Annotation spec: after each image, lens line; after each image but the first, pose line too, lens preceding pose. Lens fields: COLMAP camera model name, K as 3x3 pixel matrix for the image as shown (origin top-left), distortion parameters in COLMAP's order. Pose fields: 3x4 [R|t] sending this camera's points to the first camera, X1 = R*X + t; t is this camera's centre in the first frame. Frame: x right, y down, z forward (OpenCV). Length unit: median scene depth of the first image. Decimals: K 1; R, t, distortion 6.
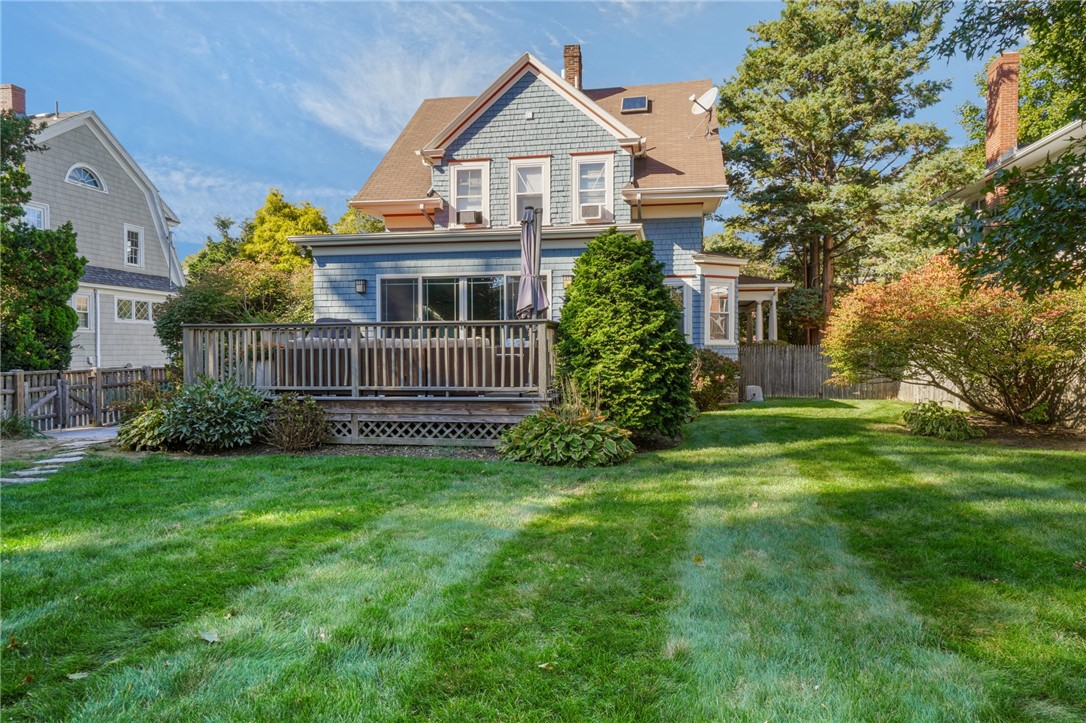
lens RADIAL K [[690.7, 0, 541.5], [0, 690.7, 363.3], [0, 0, 1]] dist [0.039728, 0.000782]
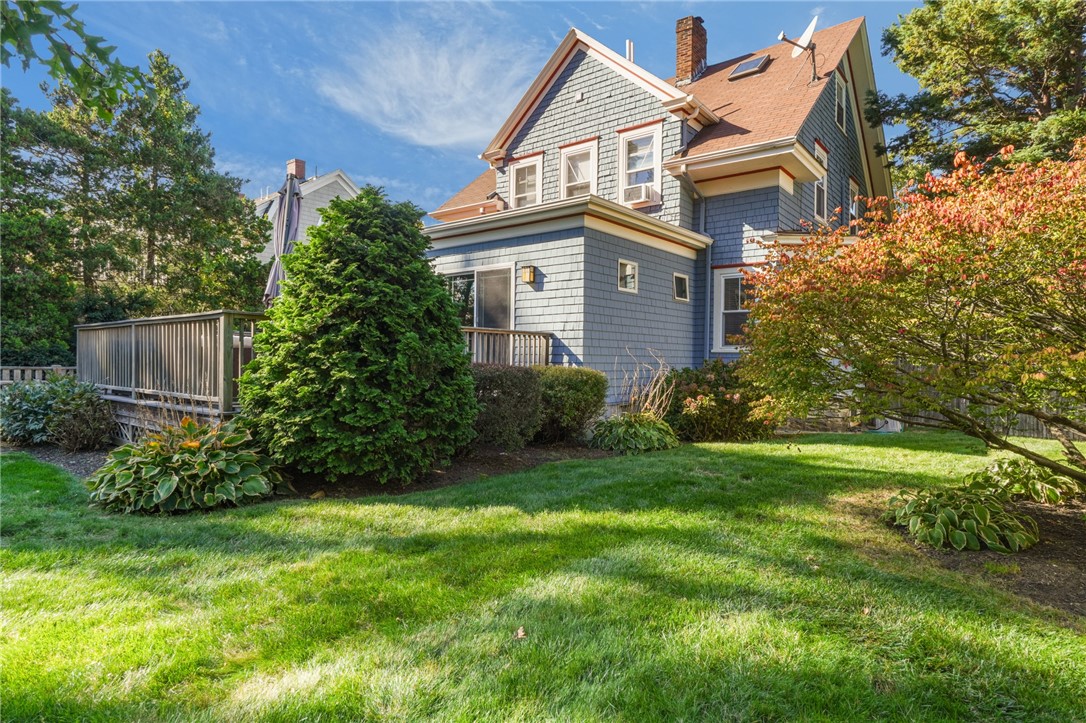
lens RADIAL K [[604.4, 0, 545.5], [0, 604.4, 361.9], [0, 0, 1]] dist [0.005195, 0.000175]
pose [[0.875911, 0.016948, -0.482175, 0.330793], [-0.024732, 0.999646, -0.009793, -0.003935], [0.481839, 0.020503, 0.876020, 0.297228]]
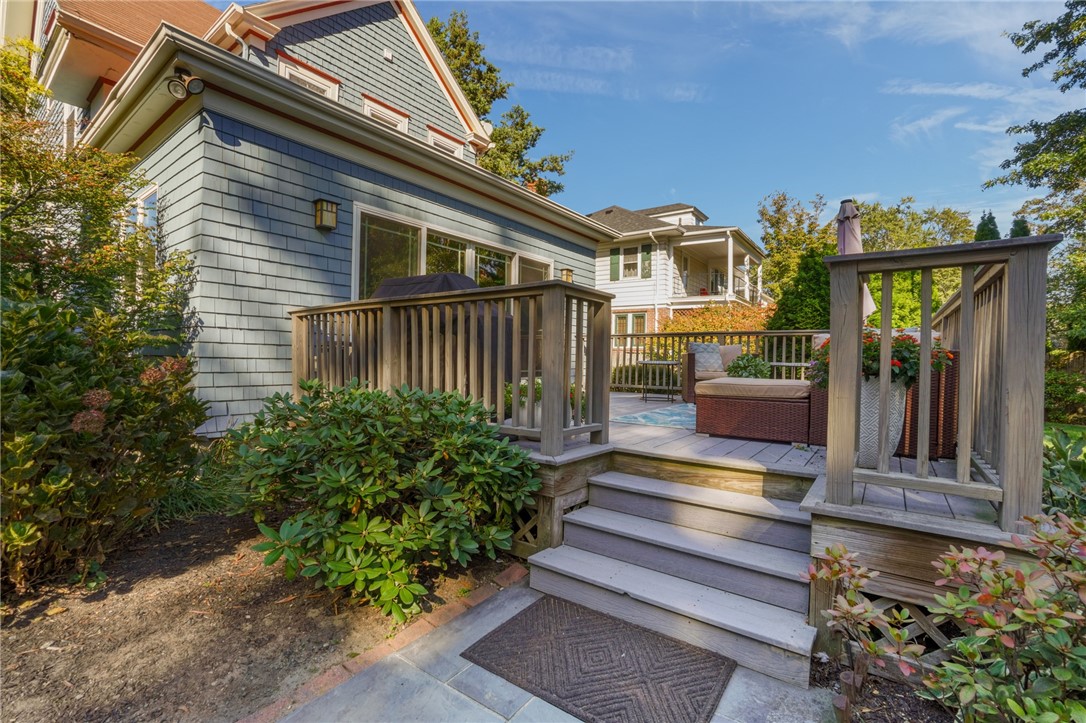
lens RADIAL K [[475.9, 0, 539.8], [0, 475.9, 358.5], [0, 0, 1]] dist [-0.019540, -0.000088]
pose [[0.453787, 0.011258, 0.891039, -0.413965], [0.001791, 0.999907, -0.013545, -0.004855], [-0.891109, 0.007742, 0.453724, 0.607503]]
